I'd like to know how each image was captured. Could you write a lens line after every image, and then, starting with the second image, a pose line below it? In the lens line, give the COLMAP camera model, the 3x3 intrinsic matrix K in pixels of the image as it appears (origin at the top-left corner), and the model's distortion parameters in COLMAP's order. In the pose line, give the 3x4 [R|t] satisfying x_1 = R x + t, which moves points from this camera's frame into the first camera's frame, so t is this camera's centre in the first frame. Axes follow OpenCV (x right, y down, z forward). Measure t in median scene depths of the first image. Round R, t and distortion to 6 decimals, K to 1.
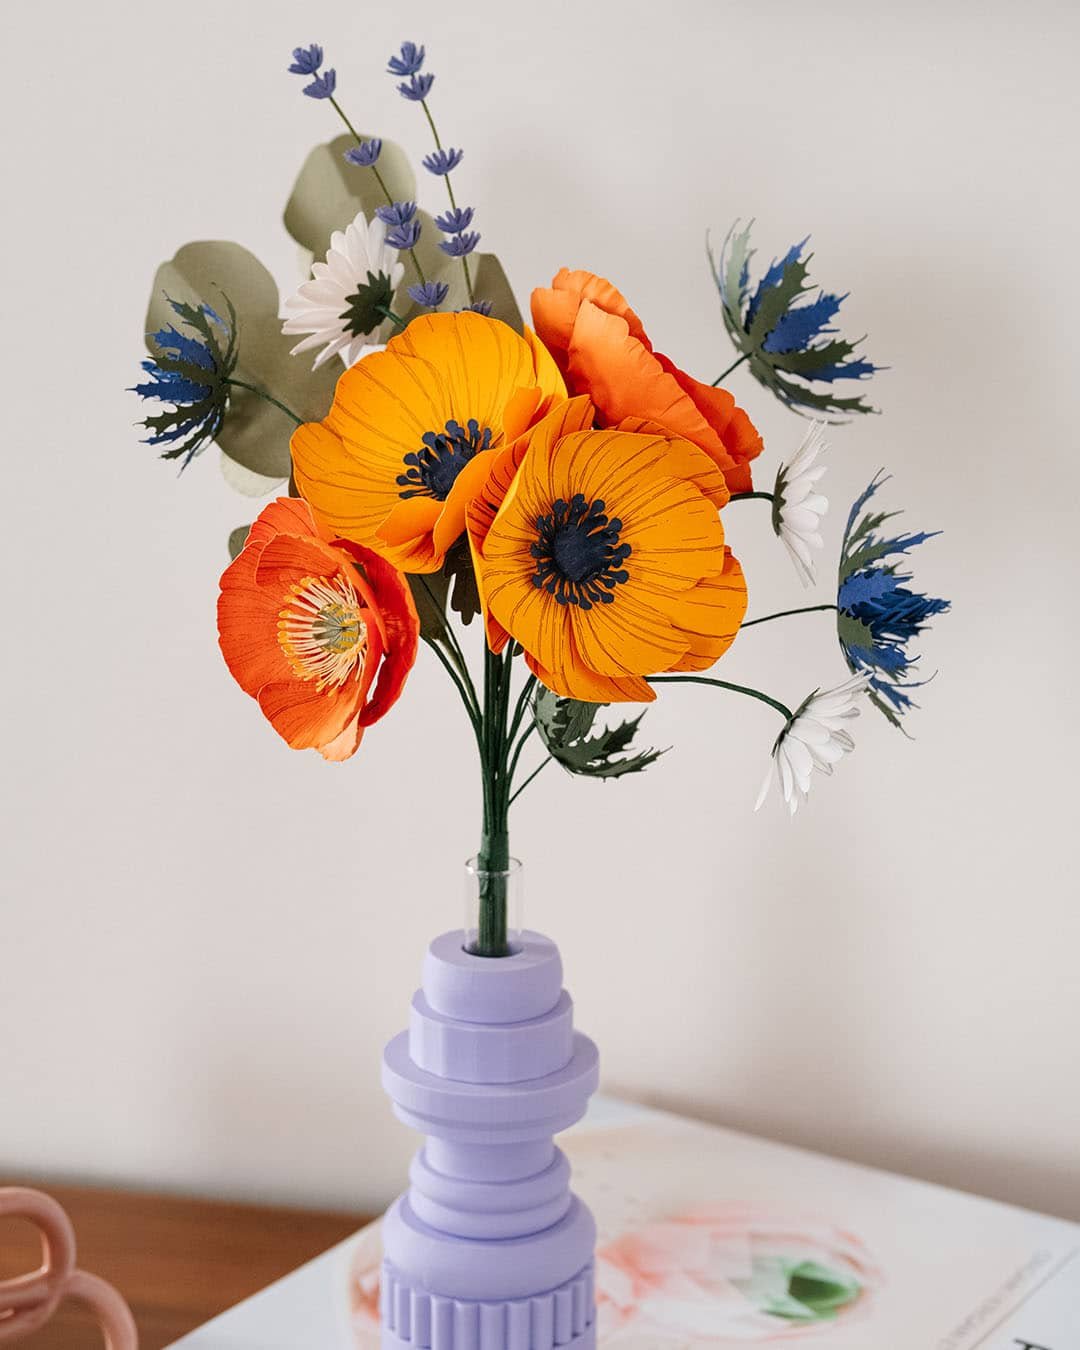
lens RADIAL K [[3507.7, 0, 540.1], [0, 3507.7, 608.5], [0, 0, 1]] dist [0.160231, -0.326184]
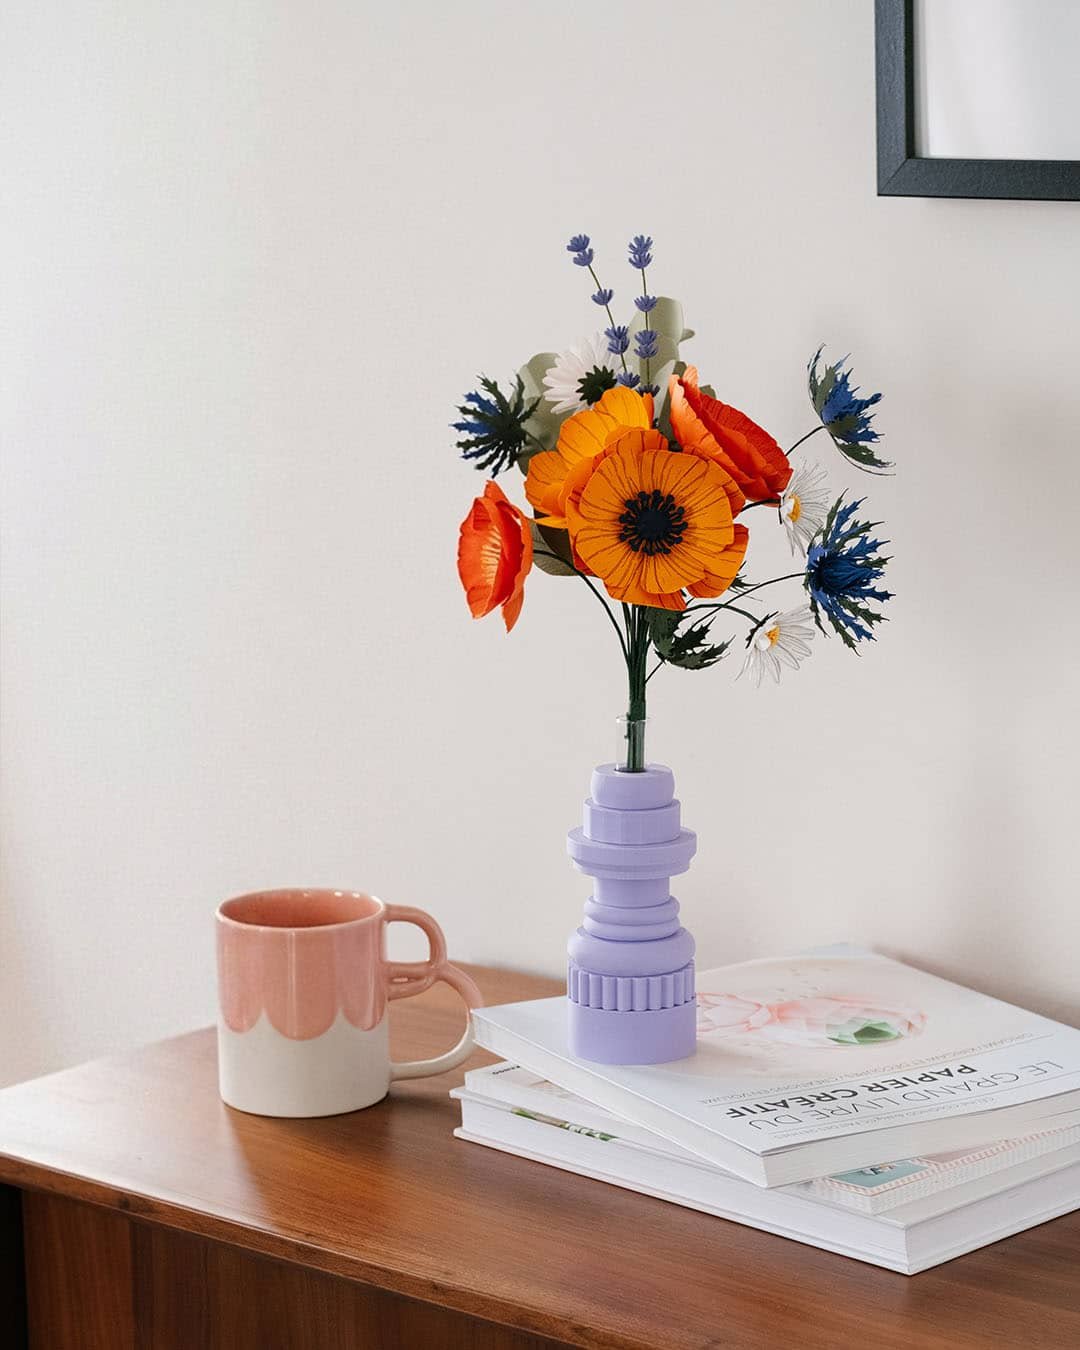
lens RADIAL K [[3502.9, 0, 541.7], [0, 3502.9, 818.3], [0, 0, 1]] dist [0.064137, 0.537462]
pose [[0.896931, 0.084164, -0.434087, 0.689487], [-0.102772, 0.994513, -0.019529, 0.159707], [0.430062, 0.062128, 0.900659, -0.537585]]
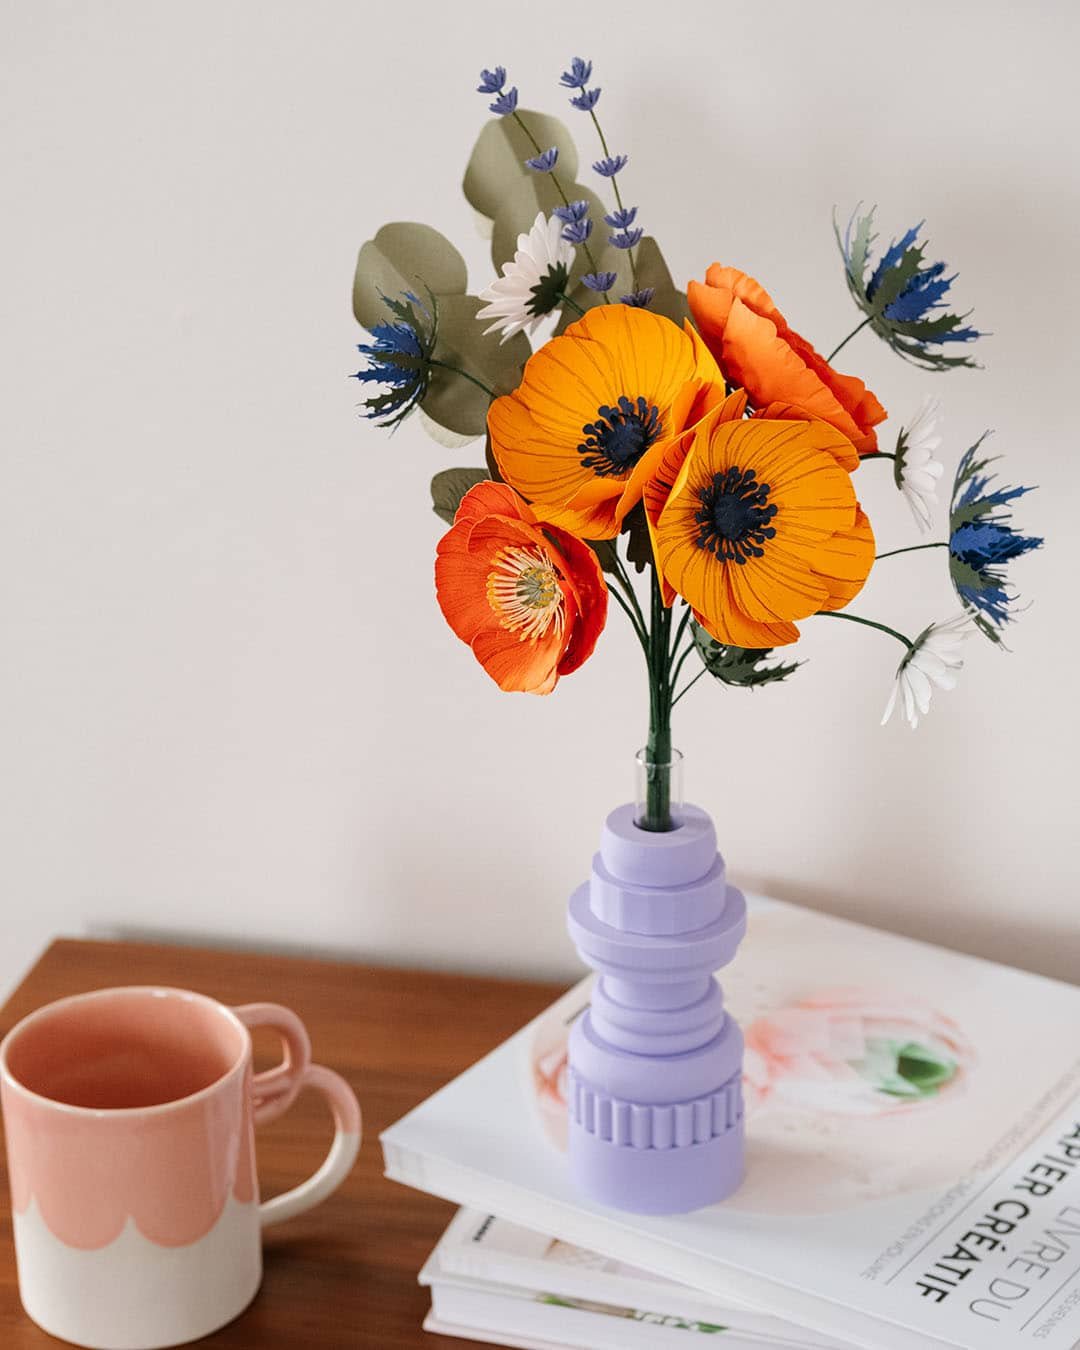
lens RADIAL K [[3493.0, 0, 495.6], [0, 3493.0, 737.9], [0, 0, 1]] dist [0.098678, 0.151662]
pose [[0.999662, -0.016137, -0.020379, -0.045306], [0.019374, 0.985218, 0.170209, -0.139661], [0.017331, -0.170546, 0.985197, -0.181493]]
